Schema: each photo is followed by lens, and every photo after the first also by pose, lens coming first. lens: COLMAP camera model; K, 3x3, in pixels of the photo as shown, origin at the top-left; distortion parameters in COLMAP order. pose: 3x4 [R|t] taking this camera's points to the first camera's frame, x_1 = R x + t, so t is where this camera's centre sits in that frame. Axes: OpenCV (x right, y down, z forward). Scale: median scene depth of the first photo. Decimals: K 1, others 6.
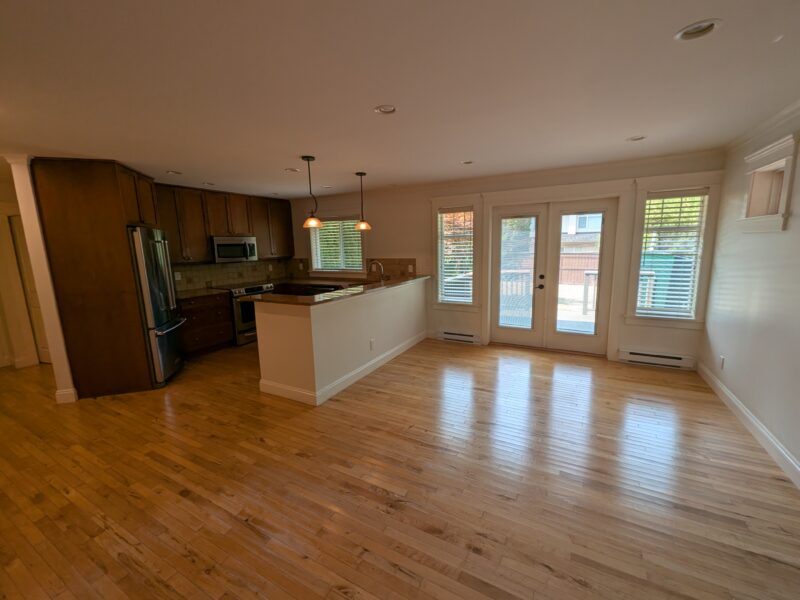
lens RADIAL K [[331.8, 0, 397.7], [0, 331.8, 298.7], [0, 0, 1]] dist [0.003887, -0.000337]
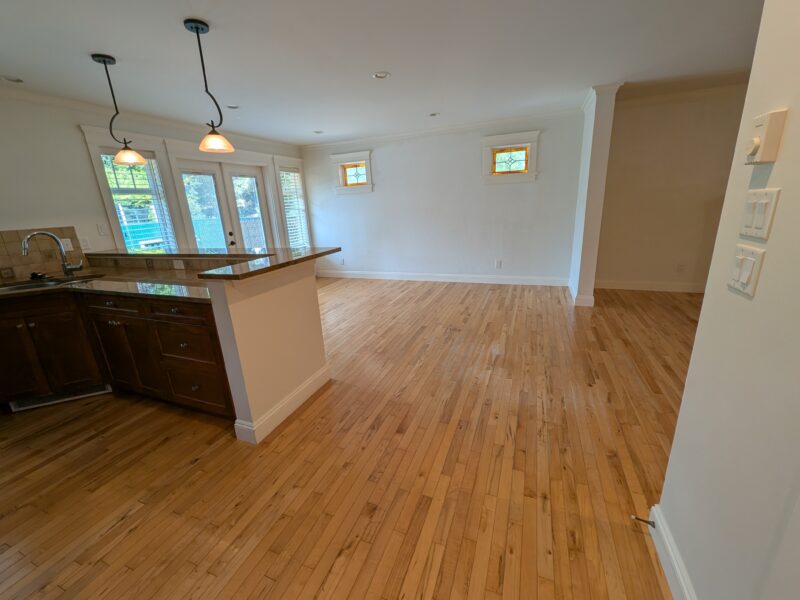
lens RADIAL K [[331.8, 0, 399.5], [0, 331.8, 300.9], [0, 0, 1]] dist [0.003887, -0.000337]
pose [[-0.122401, -0.252299, 0.959877, -0.741837], [0.215857, 0.937230, 0.273872, -0.039985], [-0.968723, 0.240718, -0.060258, 0.601529]]
